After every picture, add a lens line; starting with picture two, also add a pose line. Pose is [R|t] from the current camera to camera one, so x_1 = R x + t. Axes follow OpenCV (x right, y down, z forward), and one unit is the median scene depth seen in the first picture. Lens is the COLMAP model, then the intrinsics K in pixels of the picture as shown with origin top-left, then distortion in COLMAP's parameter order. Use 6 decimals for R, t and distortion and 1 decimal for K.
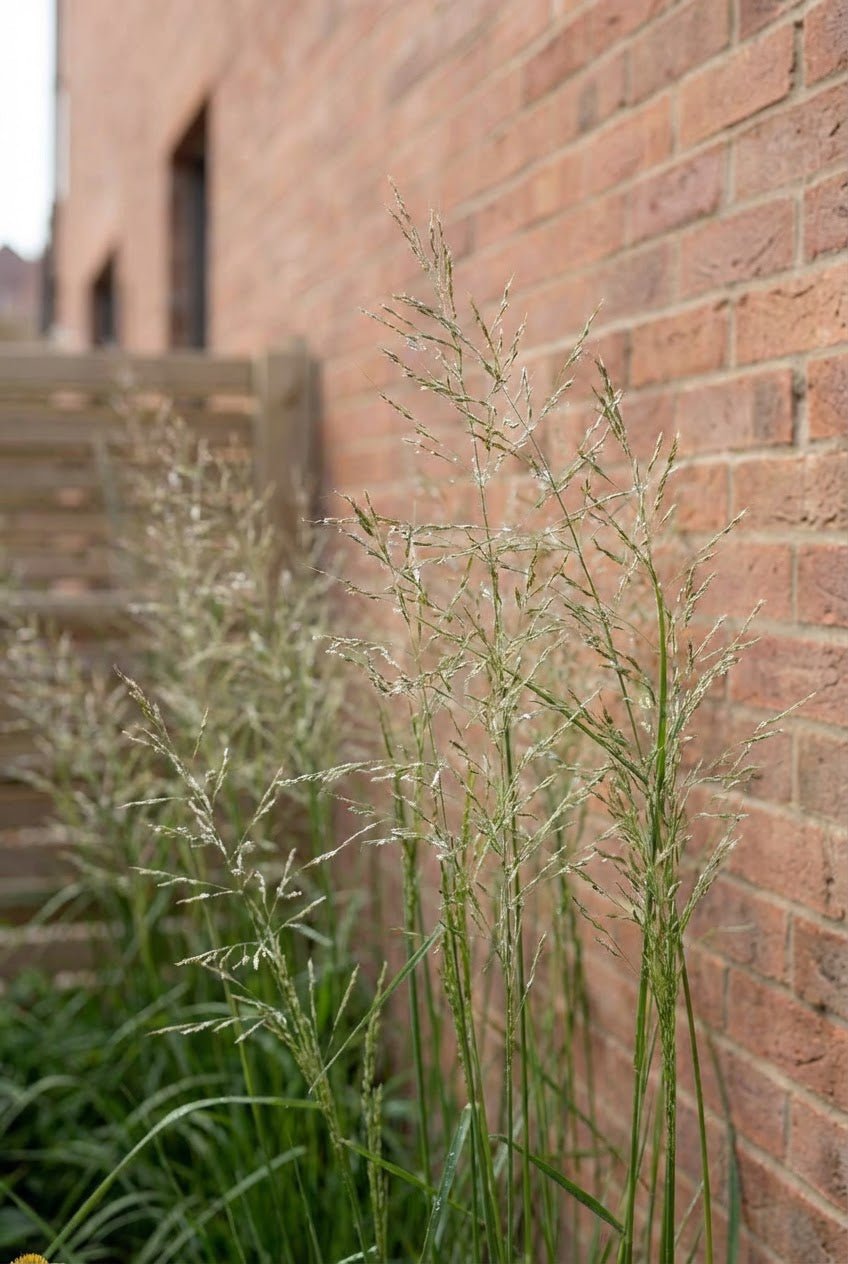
lens RADIAL K [[1631.8, 0, 424.0], [0, 1631.8, 632.0], [0, 0, 1]] dist [-0.155314, -0.007394]
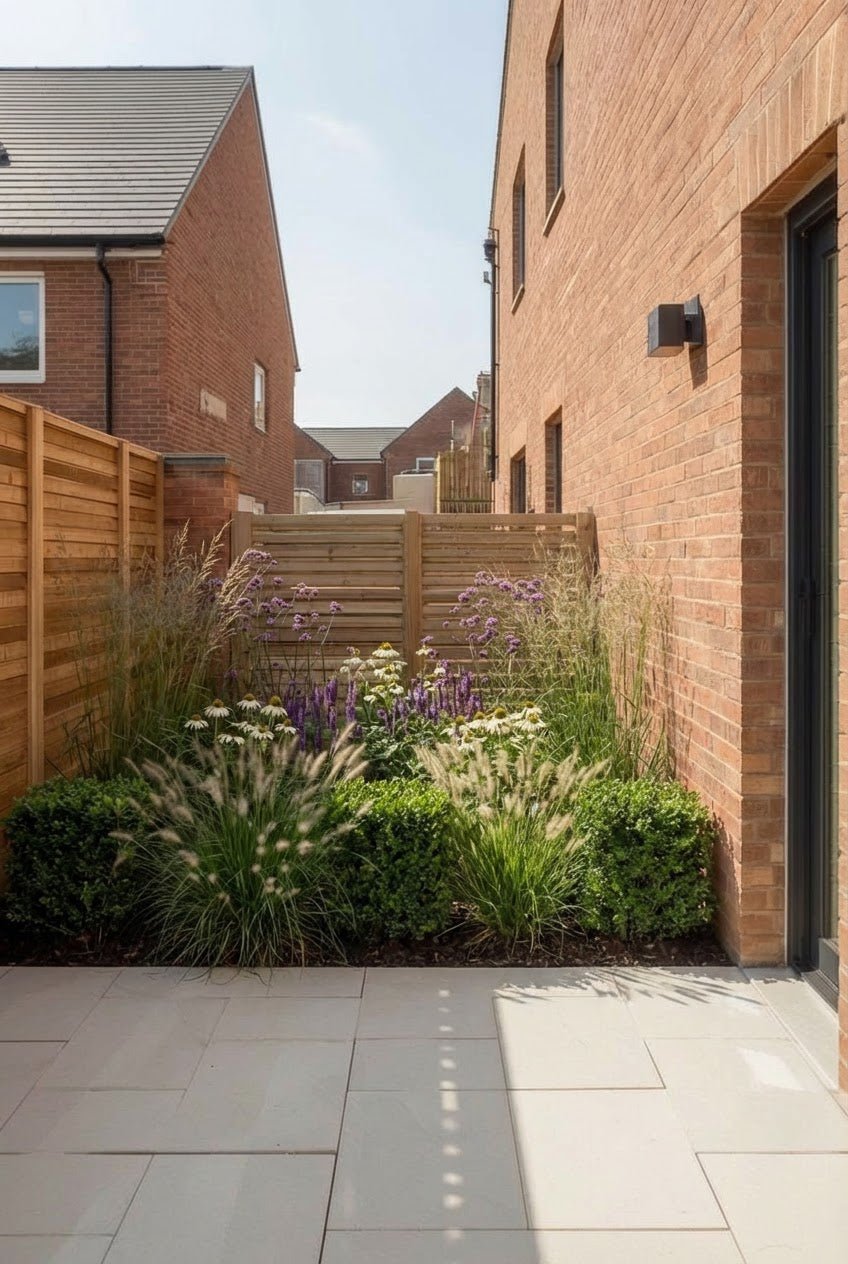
lens RADIAL K [[1631.8, 0, 424.0], [0, 1631.8, 632.0], [0, 0, 1]] dist [-0.155314, -0.007394]
pose [[0.974735, -0.001557, -0.223358, 0.312783], [0.003142, 0.999972, 0.006742, 0.036547], [0.223341, -0.007274, 0.974713, -2.127091]]
